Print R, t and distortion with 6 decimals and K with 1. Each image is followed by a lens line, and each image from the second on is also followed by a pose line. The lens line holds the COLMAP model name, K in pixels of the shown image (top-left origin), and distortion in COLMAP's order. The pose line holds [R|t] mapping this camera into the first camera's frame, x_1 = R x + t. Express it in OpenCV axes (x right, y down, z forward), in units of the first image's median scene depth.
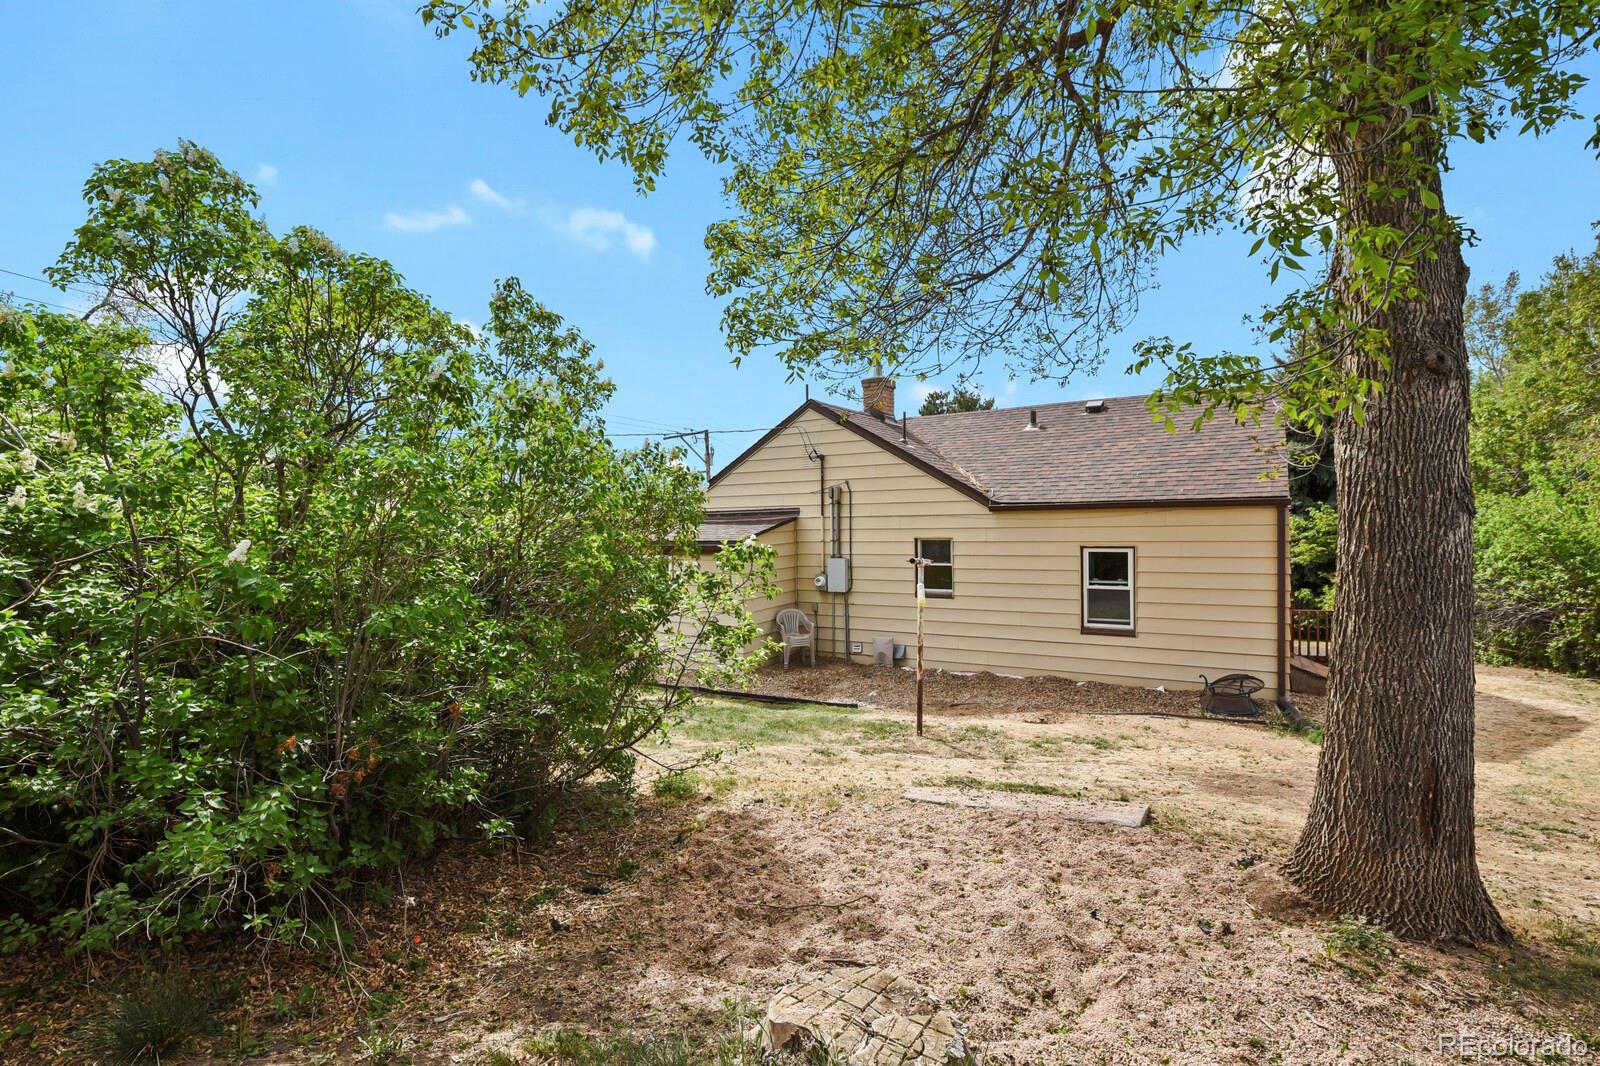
lens RADIAL K [[781.4, 0, 809.5], [0, 781.4, 537.7], [0, 0, 1]] dist [-0.009745, -0.004617]
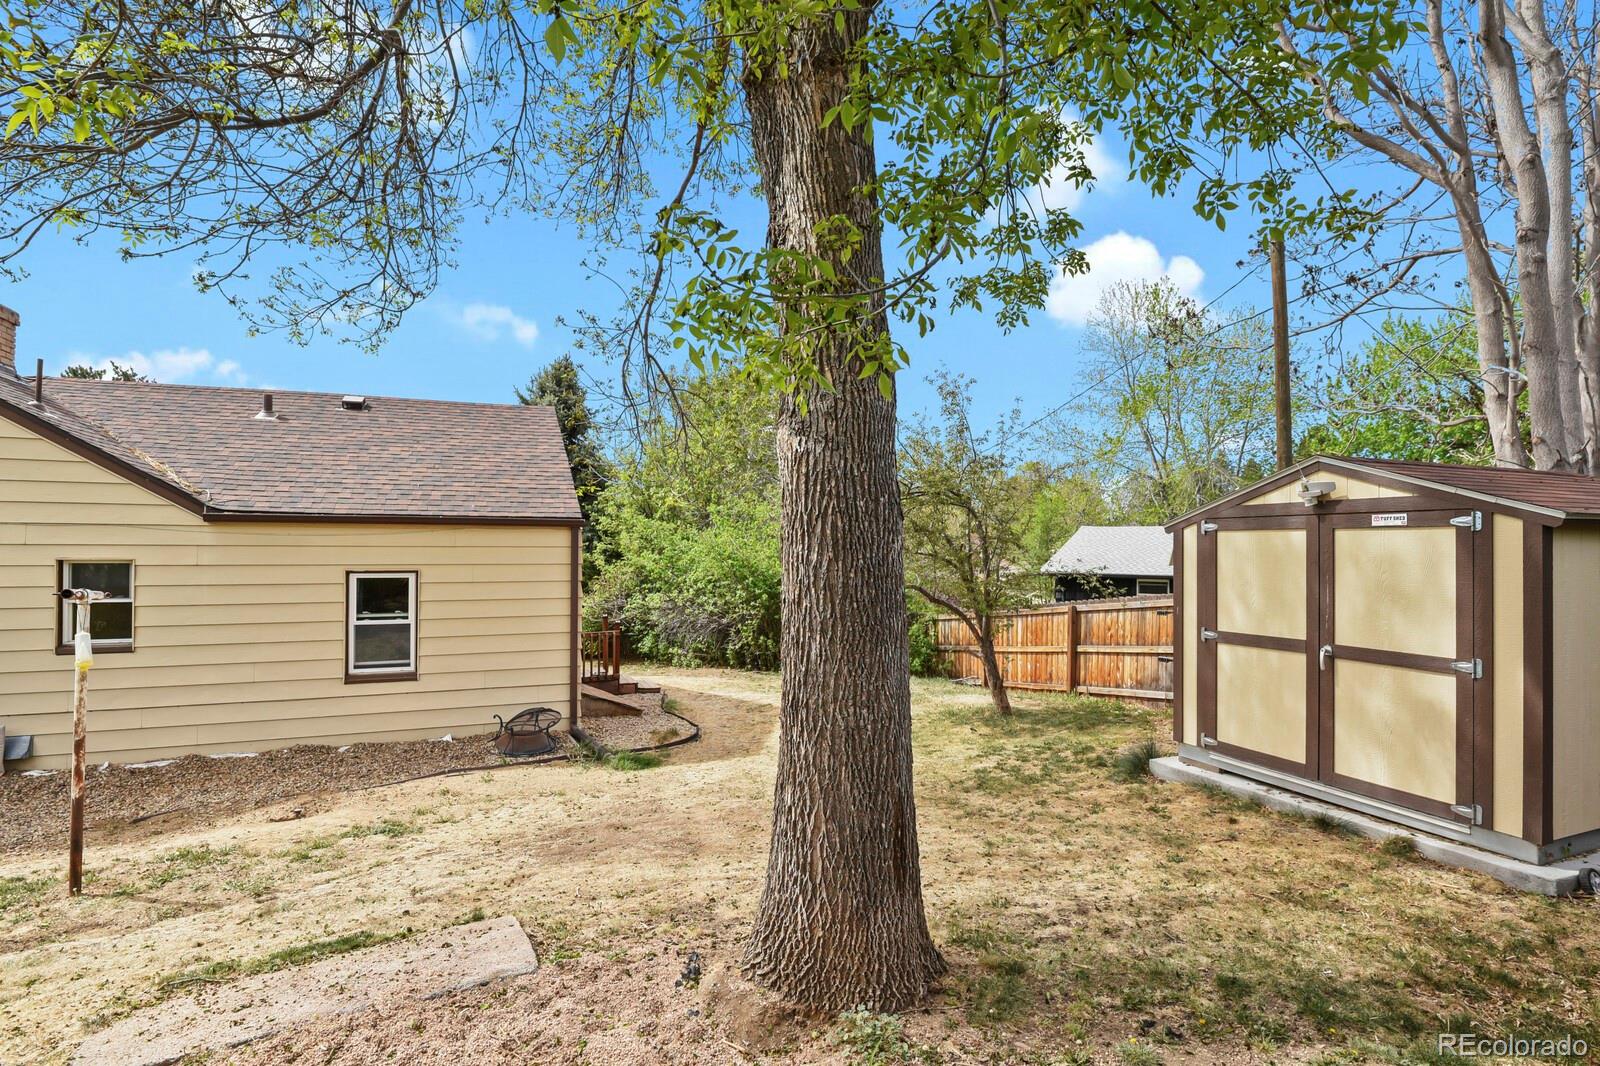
lens RADIAL K [[781.4, 0, 809.5], [0, 781.4, 537.7], [0, 0, 1]] dist [-0.009745, -0.004617]
pose [[0.601536, 0.028511, 0.798337, 0.005865], [0.002483, 0.999291, -0.037559, 0.010786], [-0.798842, 0.024576, 0.601039, 0.212690]]
